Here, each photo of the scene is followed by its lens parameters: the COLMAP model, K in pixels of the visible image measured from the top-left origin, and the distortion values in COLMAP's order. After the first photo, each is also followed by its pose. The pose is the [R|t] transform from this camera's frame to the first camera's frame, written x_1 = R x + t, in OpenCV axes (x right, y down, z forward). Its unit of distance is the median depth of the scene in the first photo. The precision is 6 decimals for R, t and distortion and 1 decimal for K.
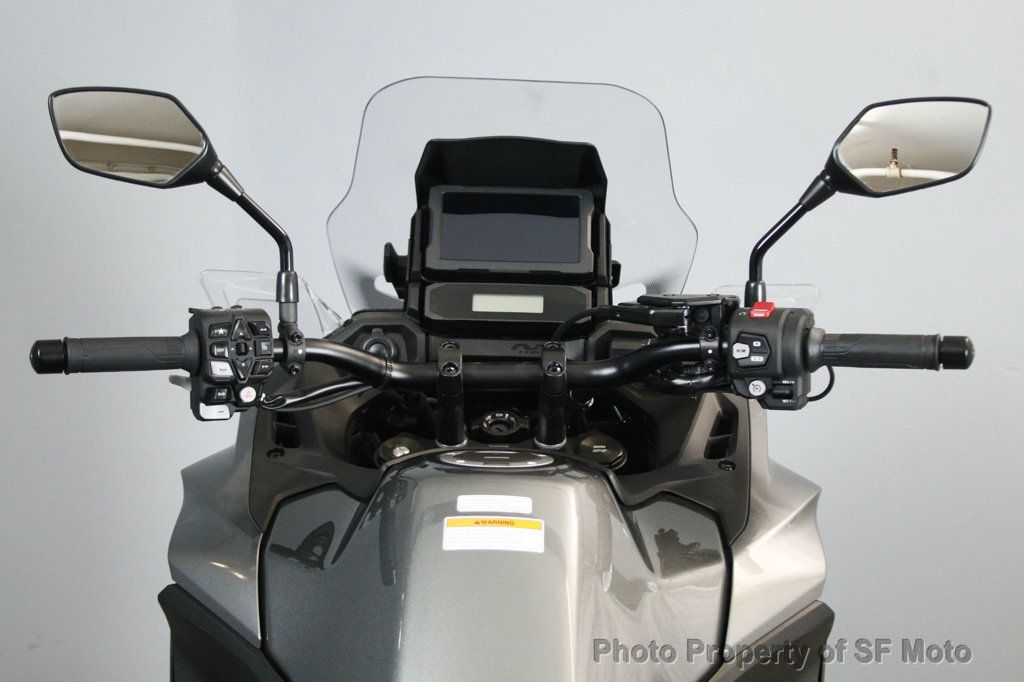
lens RADIAL K [[1885.2, 0, 512.0], [0, 1885.2, 341.0], [0, 0, 1]] dist [-0.010155, 0.029355]
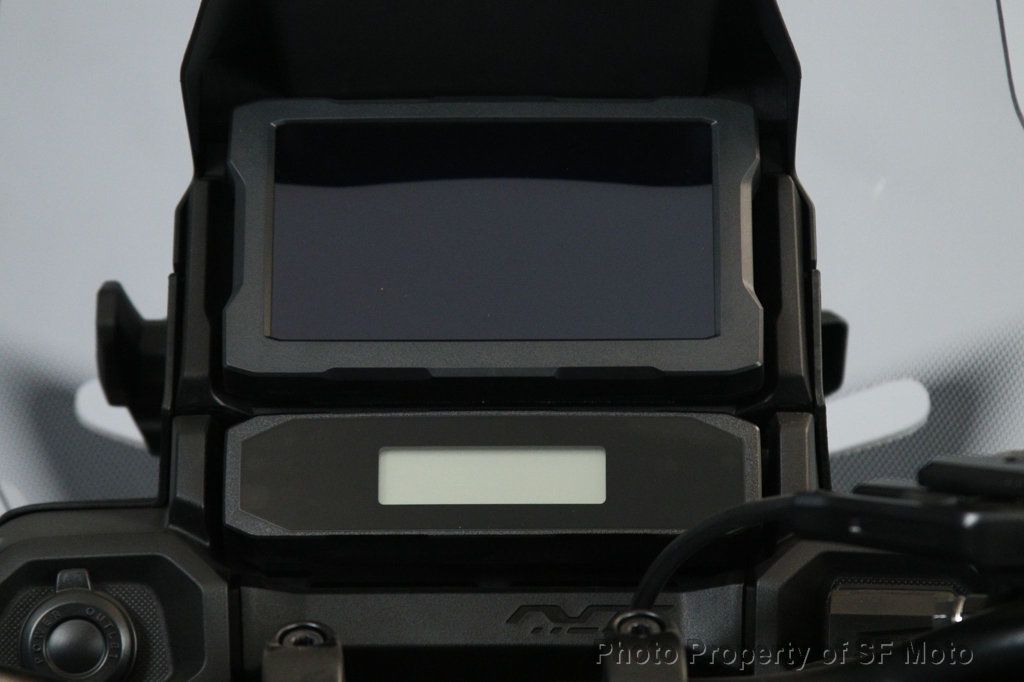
lens RADIAL K [[5189.5, 0, 512.0], [0, 5189.5, 341.0], [0, 0, 1]] dist [0.270400, 5.017234]
pose [[0.999547, -0.029849, -0.003800, 0.005385], [0.029787, 0.999438, -0.015407, -0.030881], [0.004258, 0.015287, 0.999874, 0.153376]]
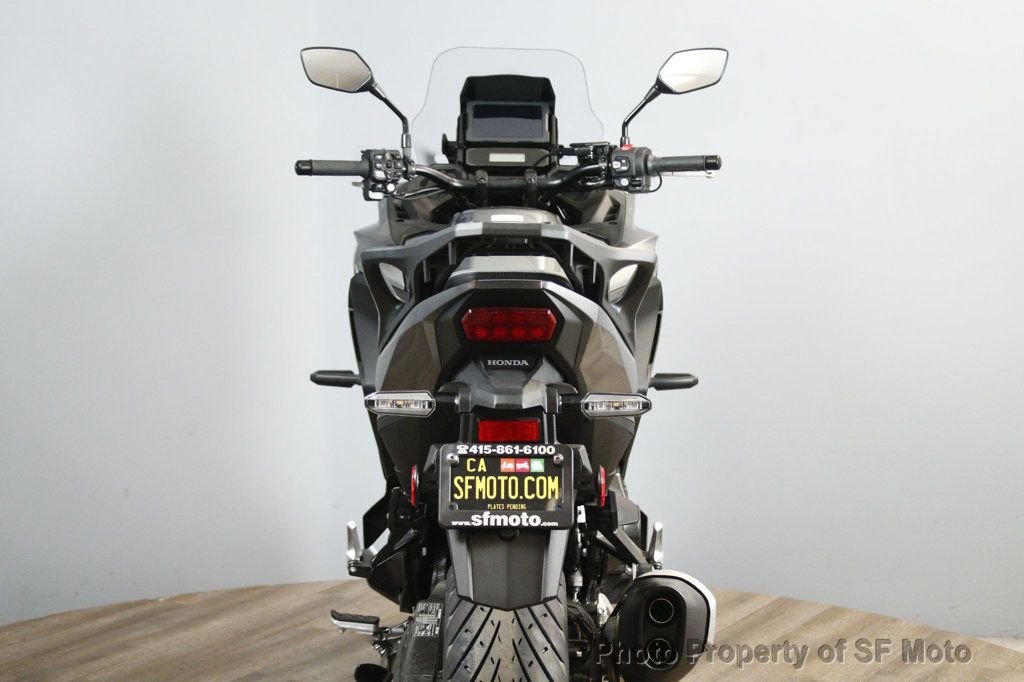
lens RADIAL K [[1993.2, 0, 512.0], [0, 1993.2, 341.0], [0, 0, 1]] dist [0.001983, 0.020179]
pose [[0.999721, -0.011147, 0.020824, -0.046678], [0.011710, 0.999564, -0.027102, 0.250668], [-0.020512, 0.027339, 0.999416, -1.206825]]
